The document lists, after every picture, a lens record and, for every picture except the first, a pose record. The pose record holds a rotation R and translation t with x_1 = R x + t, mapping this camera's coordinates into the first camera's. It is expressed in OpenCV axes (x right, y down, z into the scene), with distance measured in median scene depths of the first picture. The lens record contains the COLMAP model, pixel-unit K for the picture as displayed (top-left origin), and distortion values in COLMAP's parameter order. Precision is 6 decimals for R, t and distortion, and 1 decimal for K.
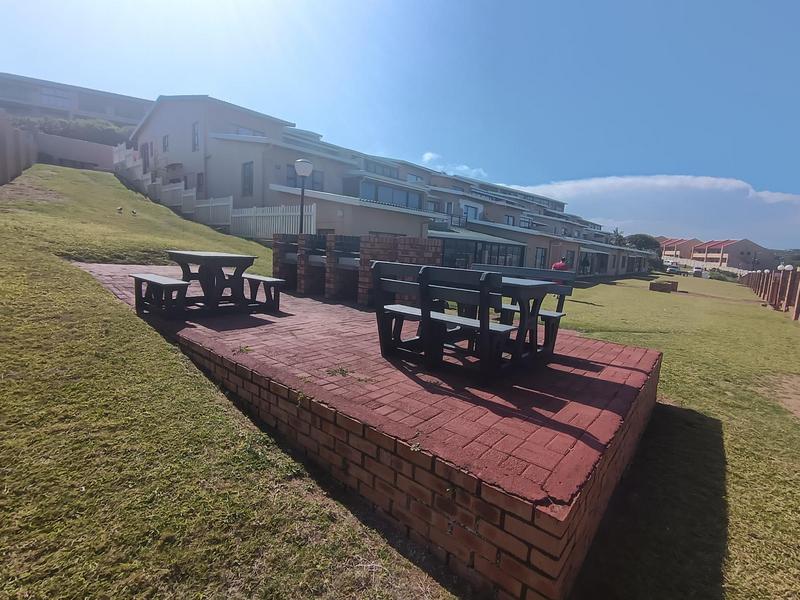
lens RADIAL K [[382.8, 0, 405.2], [0, 382.8, 297.5], [0, 0, 1]] dist [-0.009819, -0.000828]
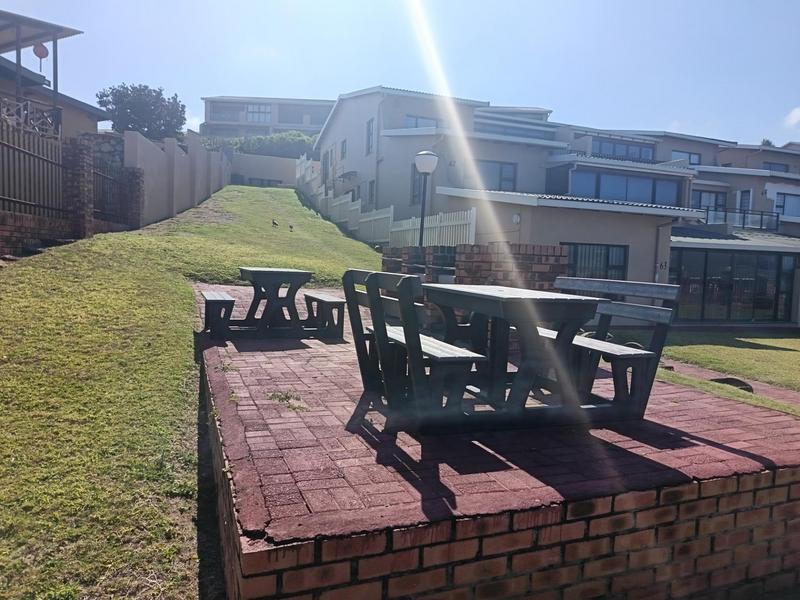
lens RADIAL K [[562.2, 0, 400.0], [0, 562.2, 300.0], [0, 0, 1]] dist [0.006239, -0.010053]
pose [[0.873957, 0.011189, -0.485874, 0.121119], [-0.051133, 0.996303, -0.069031, 0.009942], [0.483306, 0.085174, 0.871298, 0.005260]]
